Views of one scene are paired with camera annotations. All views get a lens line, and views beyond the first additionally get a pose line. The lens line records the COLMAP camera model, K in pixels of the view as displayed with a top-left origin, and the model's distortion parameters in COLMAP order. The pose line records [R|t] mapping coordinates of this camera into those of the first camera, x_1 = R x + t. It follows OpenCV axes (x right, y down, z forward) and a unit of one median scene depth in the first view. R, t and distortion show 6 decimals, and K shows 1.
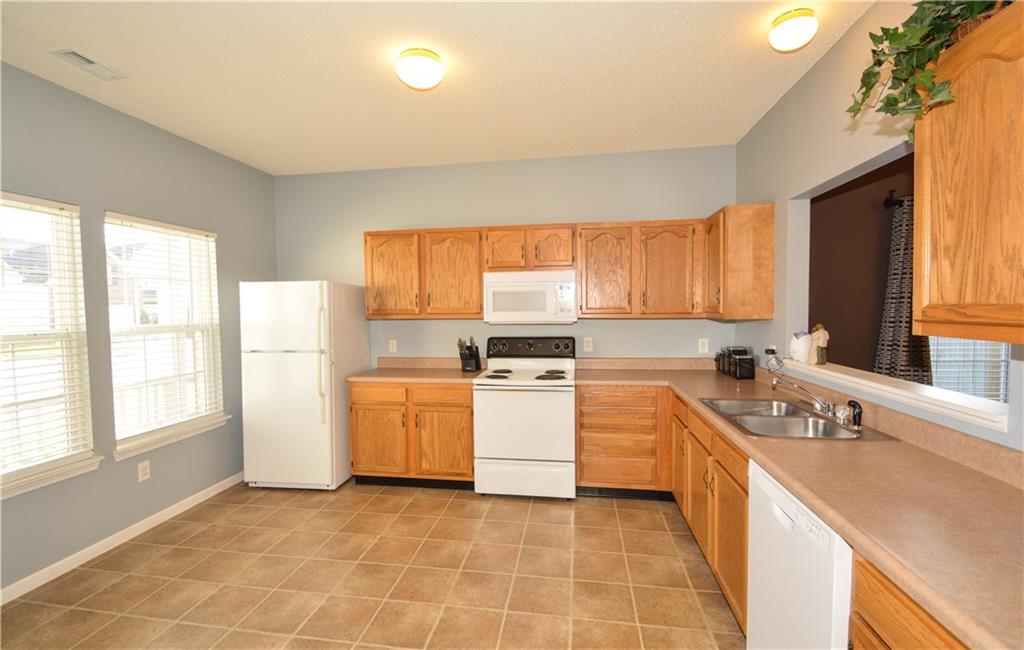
lens RADIAL K [[441.7, 0, 512.0], [0, 441.7, 328.1], [0, 0, 1]] dist [-0.022998, -0.000430]
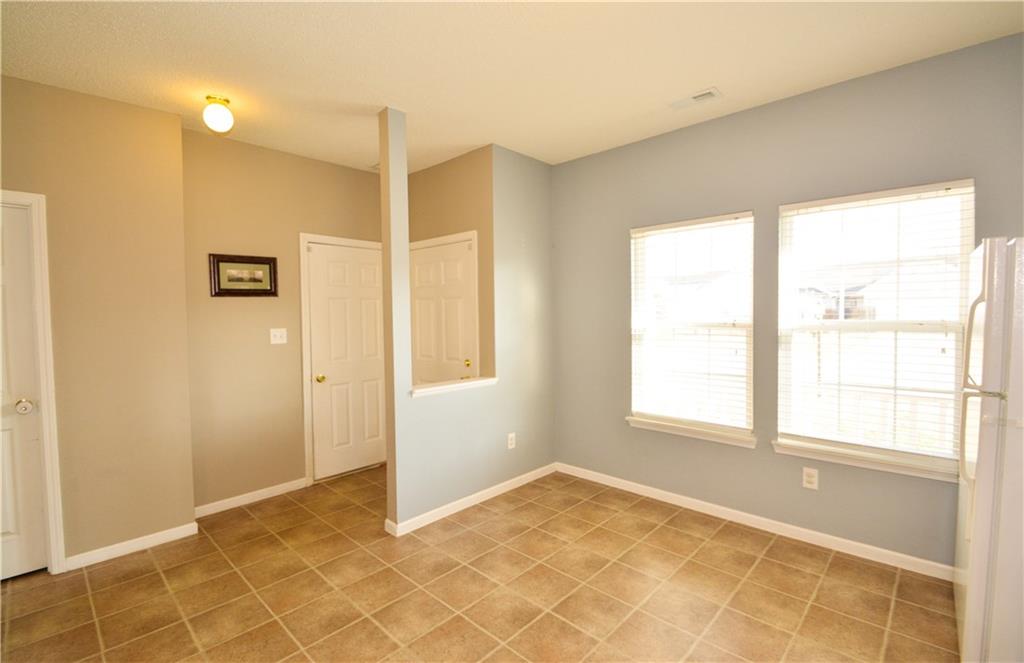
lens RADIAL K [[462.9, 0, 520.8], [0, 462.9, 332.5], [0, 0, 1]] dist [-0.001261, -0.001007]
pose [[-0.558557, 0.055408, -0.827614, 0.236694], [-0.018891, 0.996658, 0.079474, -0.036991], [0.829251, 0.060025, -0.555643, 0.830068]]
